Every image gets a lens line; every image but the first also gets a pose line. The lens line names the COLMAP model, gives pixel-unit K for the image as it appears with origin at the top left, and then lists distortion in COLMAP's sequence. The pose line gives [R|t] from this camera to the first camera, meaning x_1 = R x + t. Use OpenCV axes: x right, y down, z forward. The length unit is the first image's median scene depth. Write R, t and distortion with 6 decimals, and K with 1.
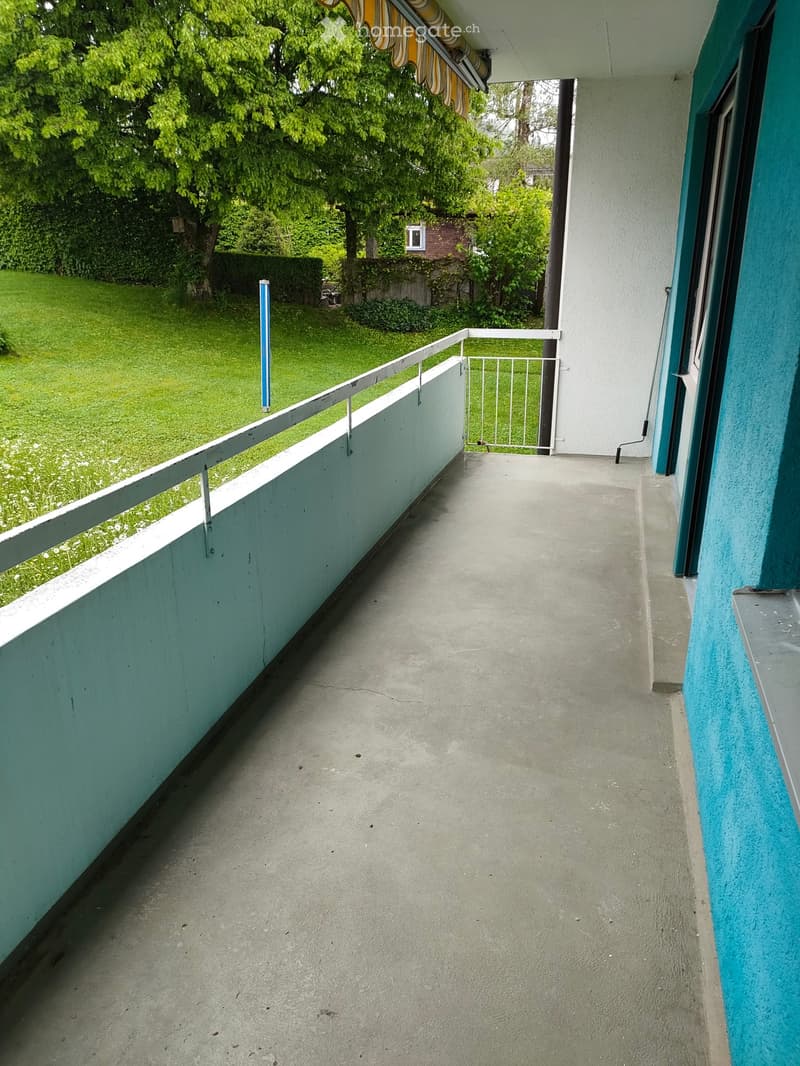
lens RADIAL K [[778.7, 0, 400.0], [0, 778.7, 533.0], [0, 0, 1]] dist [0.057123, -0.046917]
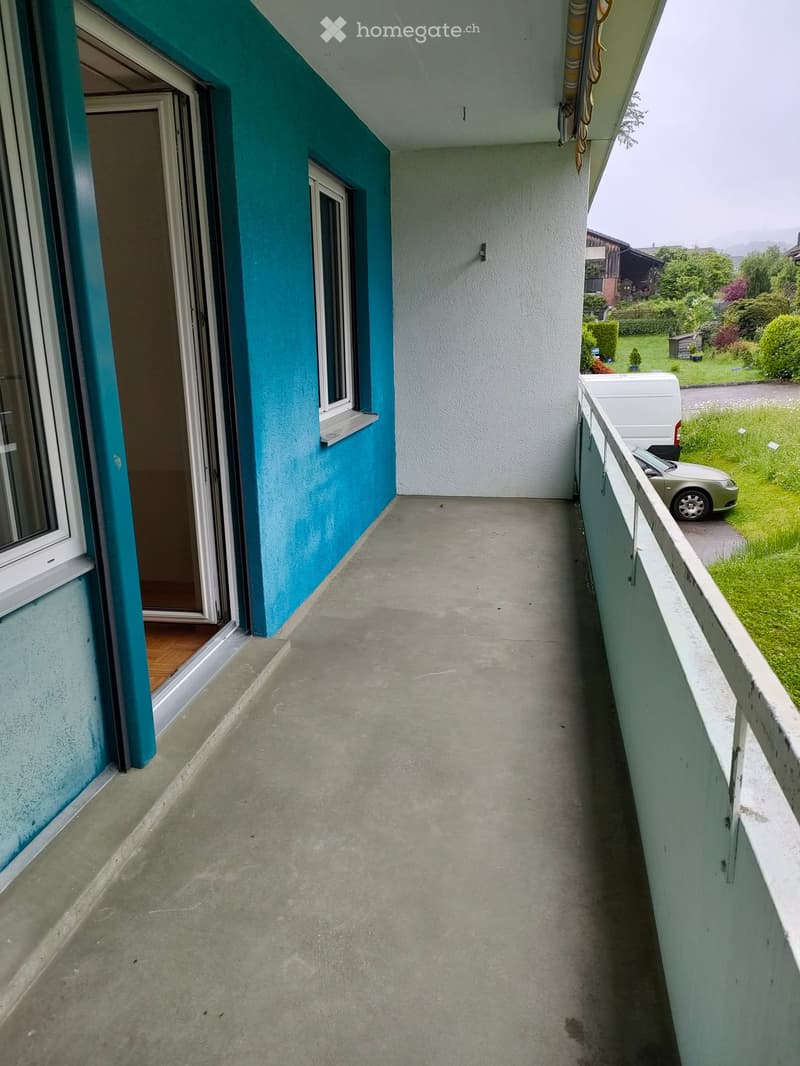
lens RADIAL K [[778.7, 0, 400.0], [0, 778.7, 533.0], [0, 0, 1]] dist [0.057123, -0.046917]
pose [[-0.996109, 0.043831, -0.076464, 0.229786], [-0.006524, 0.828521, 0.559921, -0.641671], [0.087894, 0.558240, -0.825011, 1.910103]]
